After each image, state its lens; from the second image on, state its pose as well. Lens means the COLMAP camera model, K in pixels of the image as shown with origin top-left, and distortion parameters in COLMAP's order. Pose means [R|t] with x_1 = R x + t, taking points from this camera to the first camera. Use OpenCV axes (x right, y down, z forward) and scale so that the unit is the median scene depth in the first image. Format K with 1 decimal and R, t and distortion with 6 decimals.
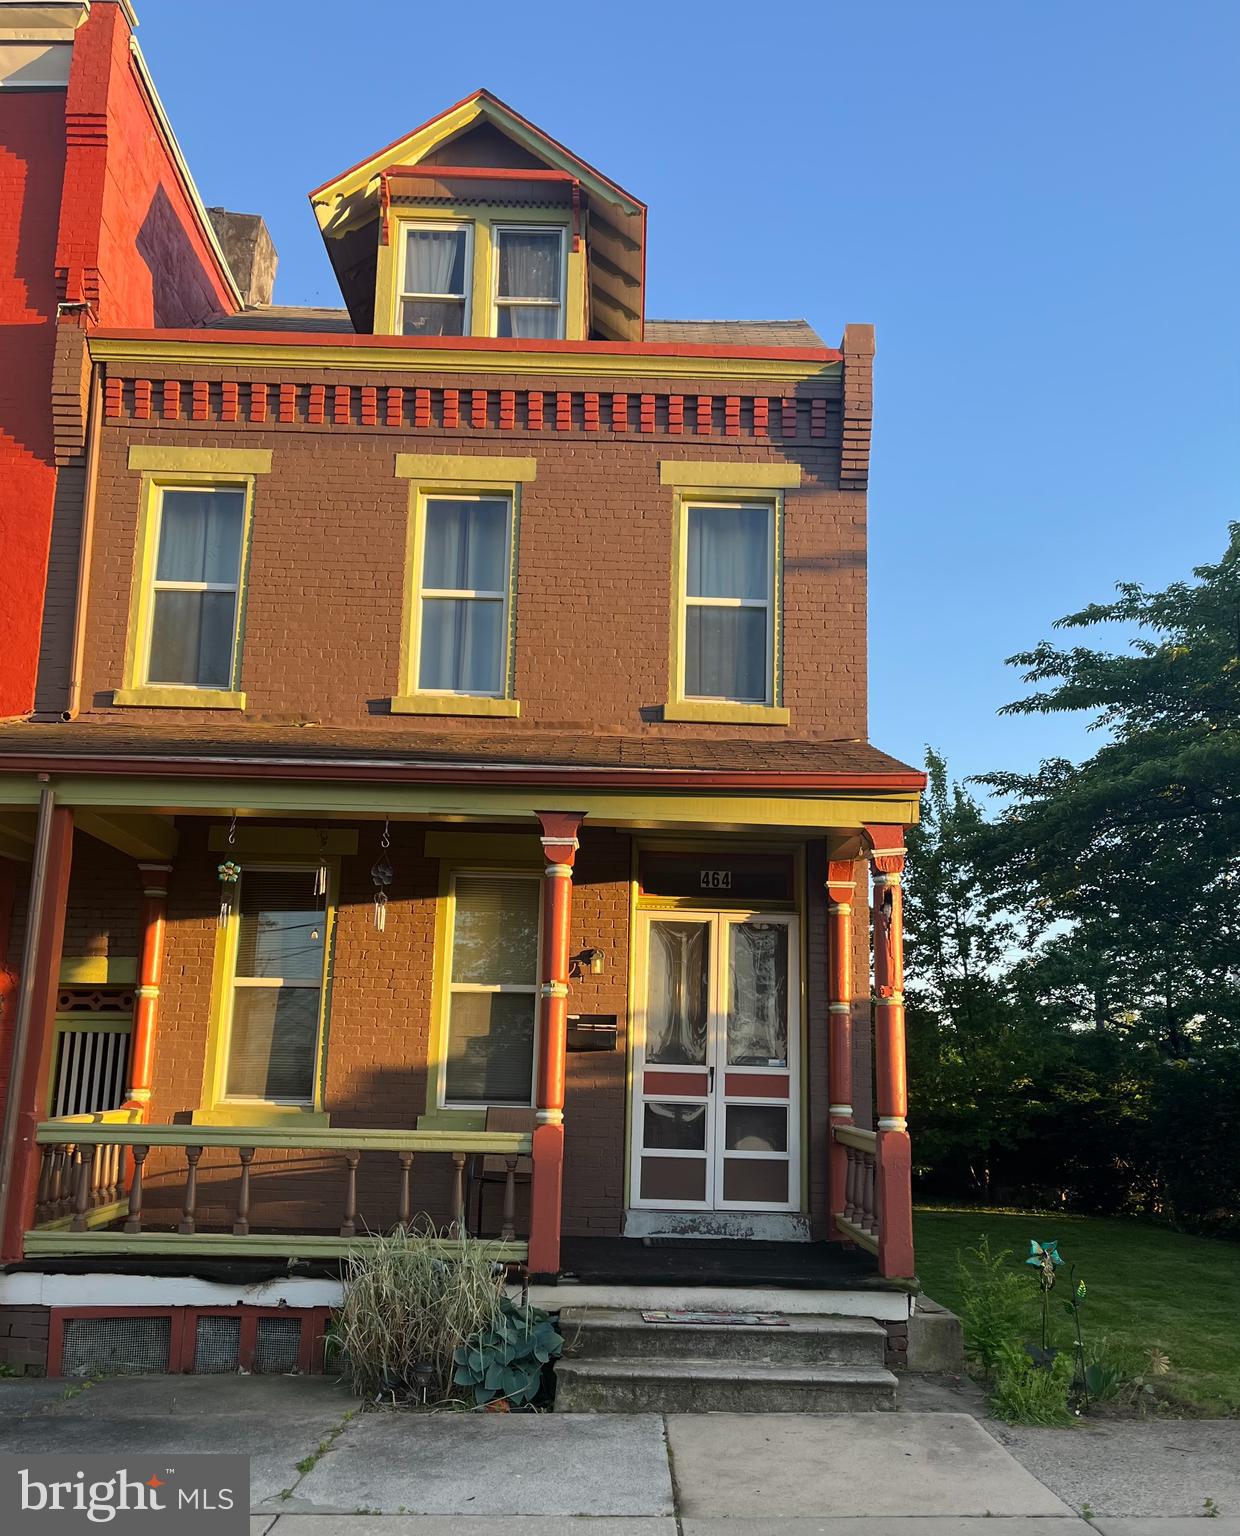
lens RADIAL K [[1379.8, 0, 625.4], [0, 1379.8, 880.0], [0, 0, 1]] dist [0.028142, -0.009826]
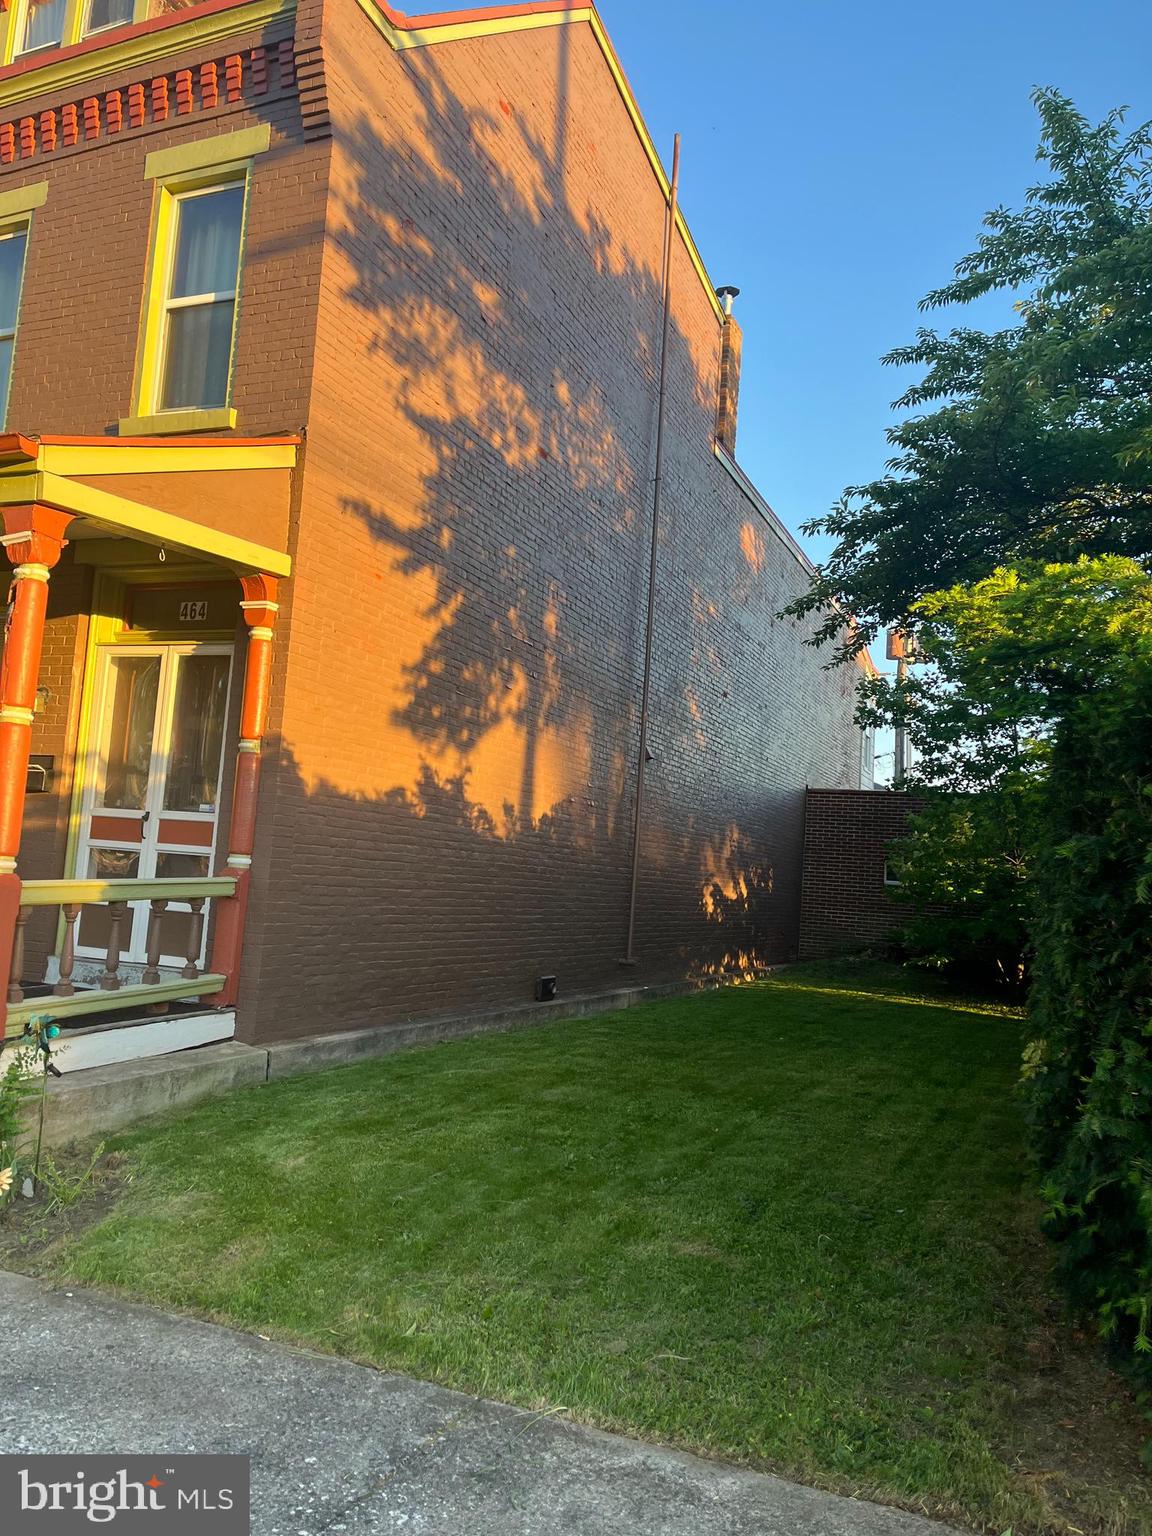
lens RADIAL K [[1143.2, 0, 574.2], [0, 1143.2, 791.2], [0, 0, 1]] dist [0.045745, -0.072648]
pose [[0.912020, 0.007777, -0.410071, 0.622655], [0.029437, 0.996000, 0.084360, 0.063068], [0.409087, -0.089009, 0.908144, 0.403436]]
